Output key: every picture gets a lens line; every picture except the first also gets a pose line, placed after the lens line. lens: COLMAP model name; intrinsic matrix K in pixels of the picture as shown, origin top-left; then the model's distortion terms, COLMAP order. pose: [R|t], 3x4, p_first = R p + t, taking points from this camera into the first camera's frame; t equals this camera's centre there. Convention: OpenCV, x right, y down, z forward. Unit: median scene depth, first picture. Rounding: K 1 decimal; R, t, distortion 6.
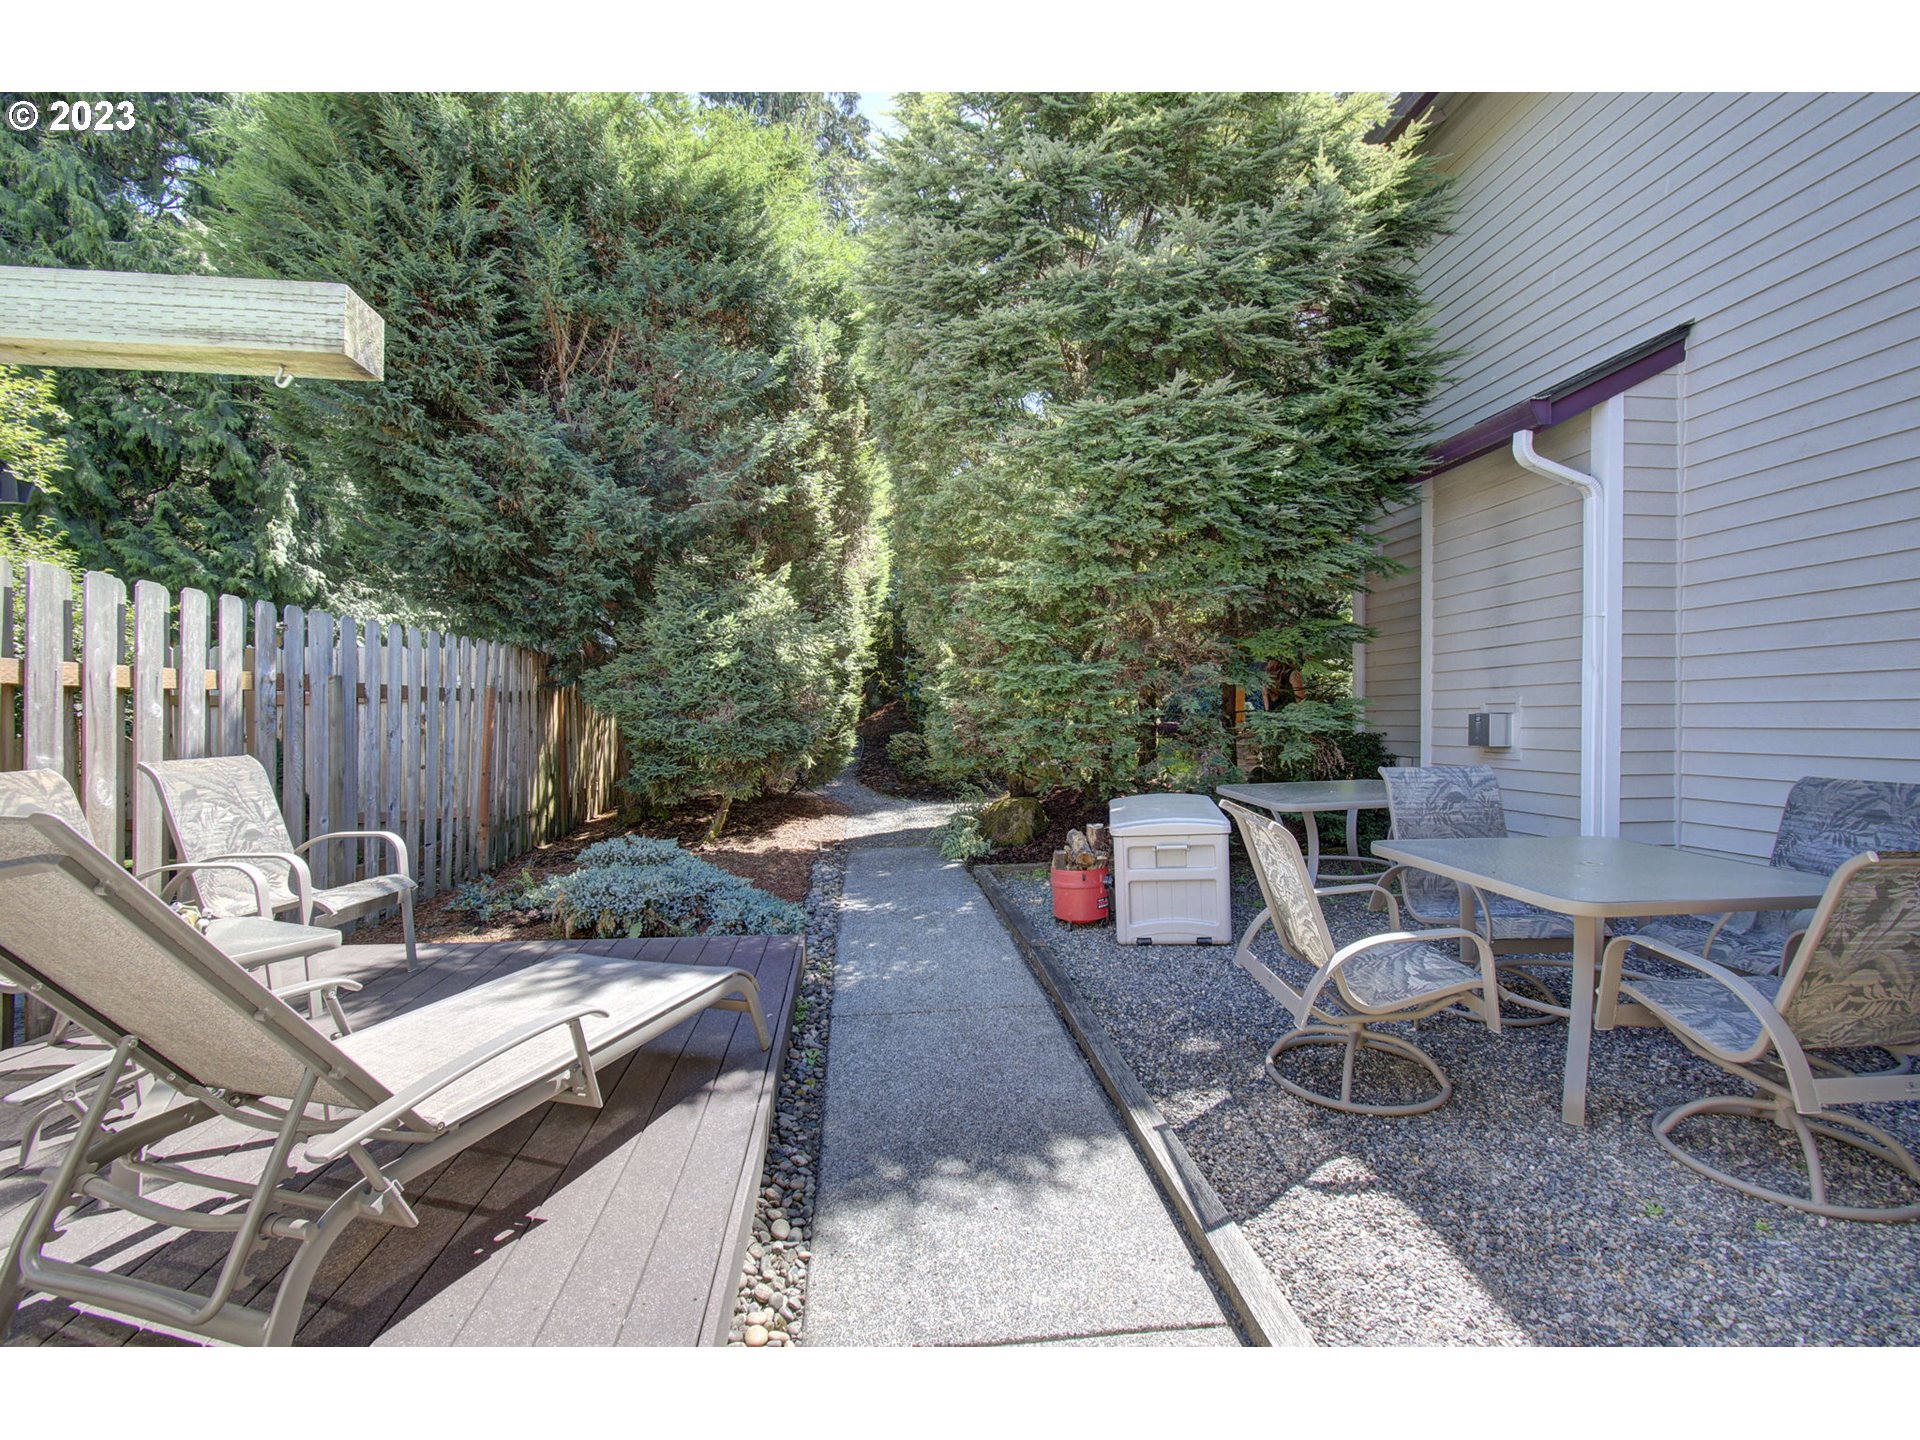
lens RADIAL K [[830.1, 0, 957.6], [0, 830.1, 722.4], [0, 0, 1]] dist [0.004528, 0.000364]
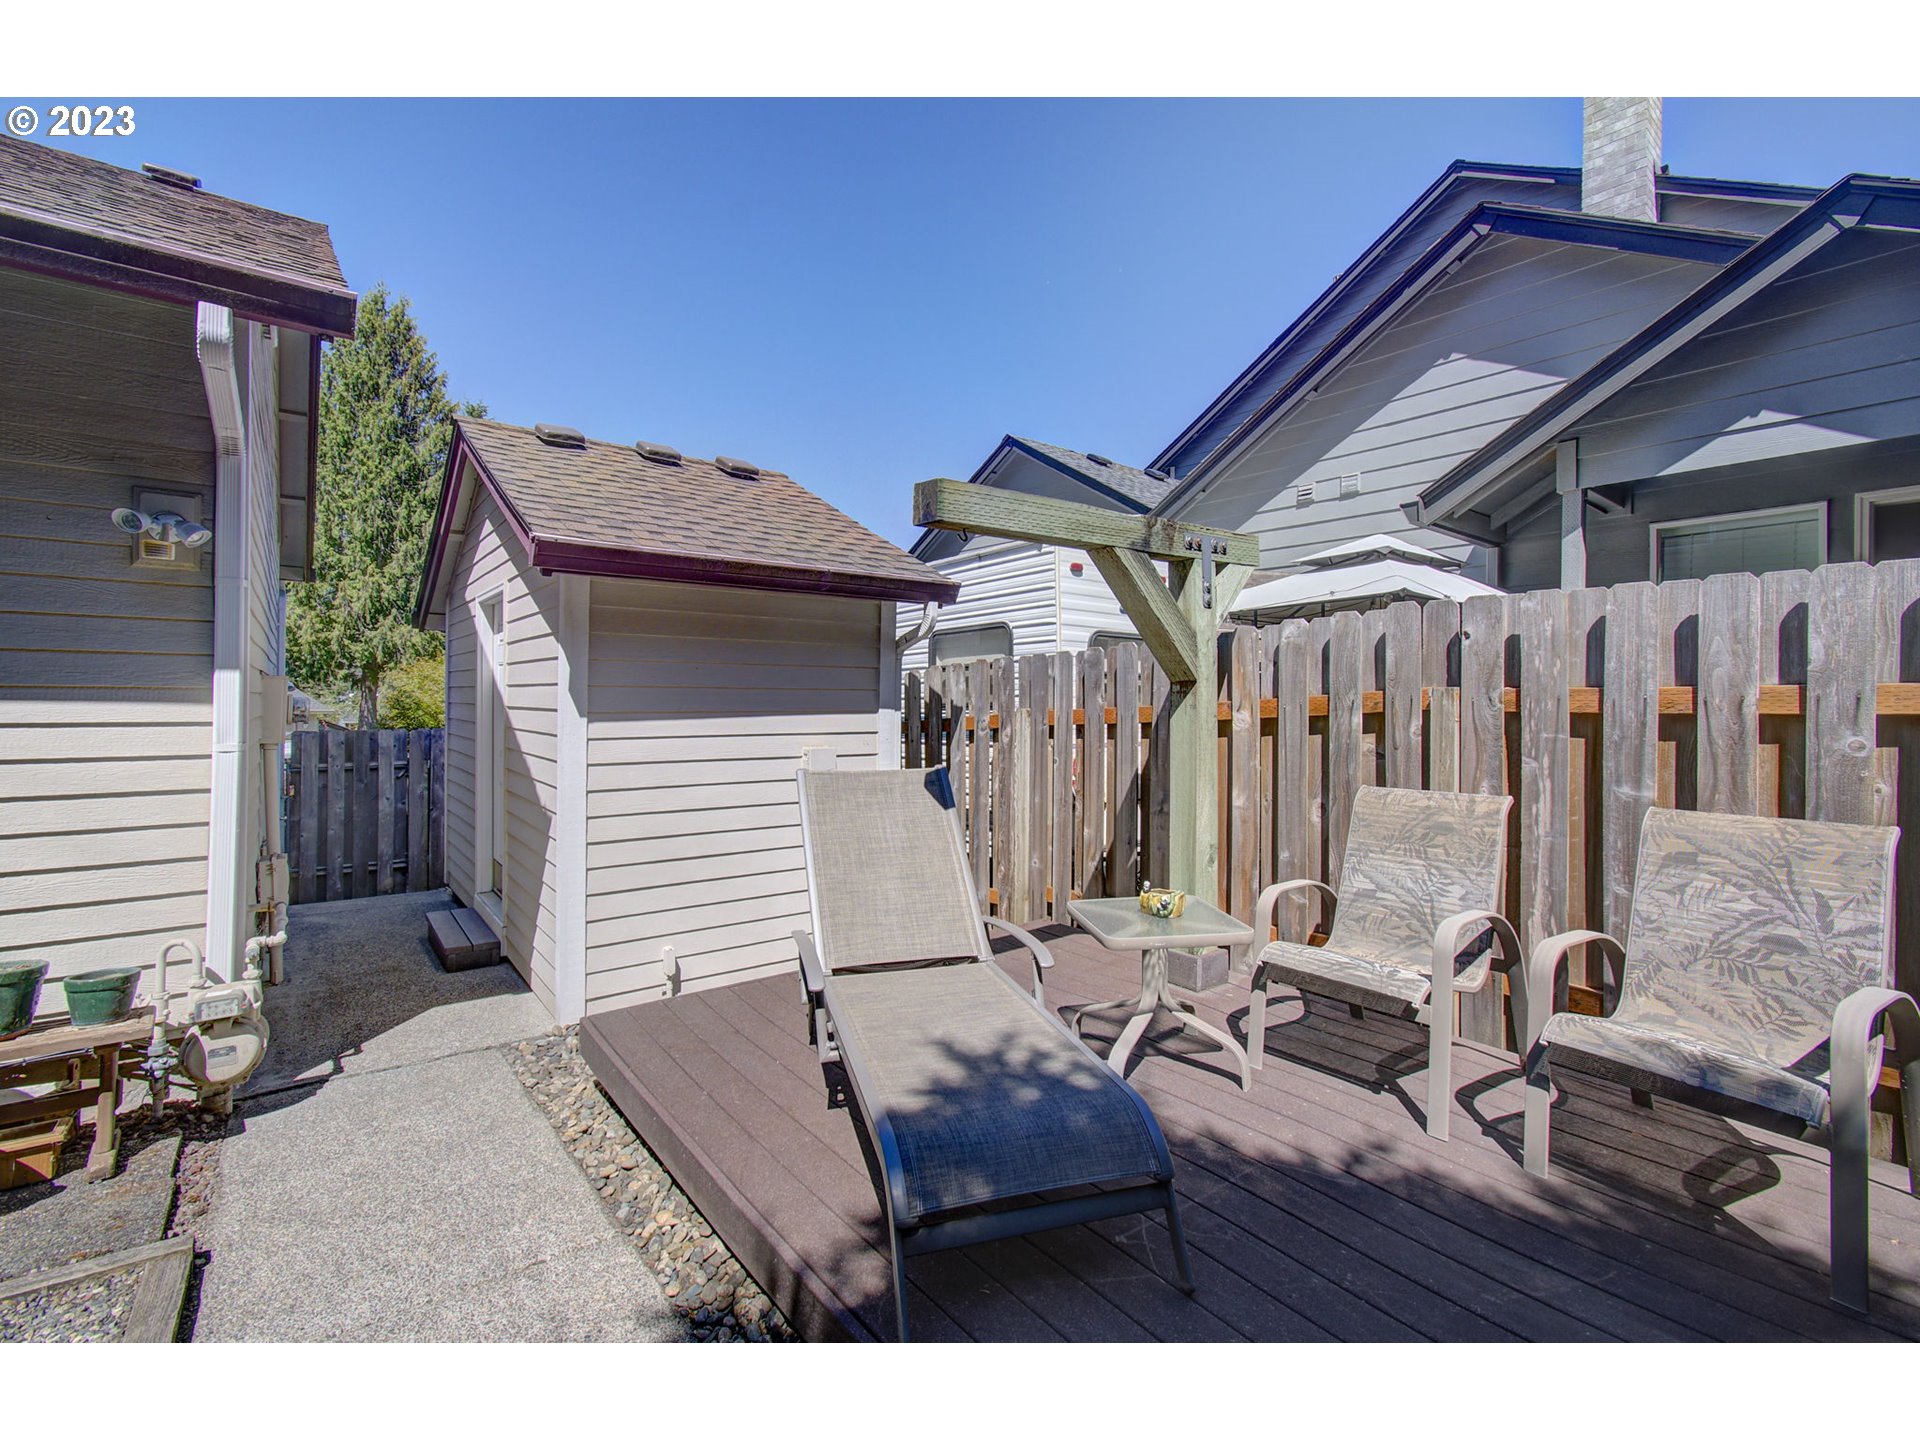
lens RADIAL K [[830.1, 0, 953.1], [0, 830.1, 712.5], [0, 0, 1]] dist [0.004528, 0.000364]
pose [[-0.856257, 0.006970, -0.516503, 0.041922], [0.007183, 0.999973, 0.001587, -0.063428], [0.516500, -0.002351, -0.856284, 1.715165]]
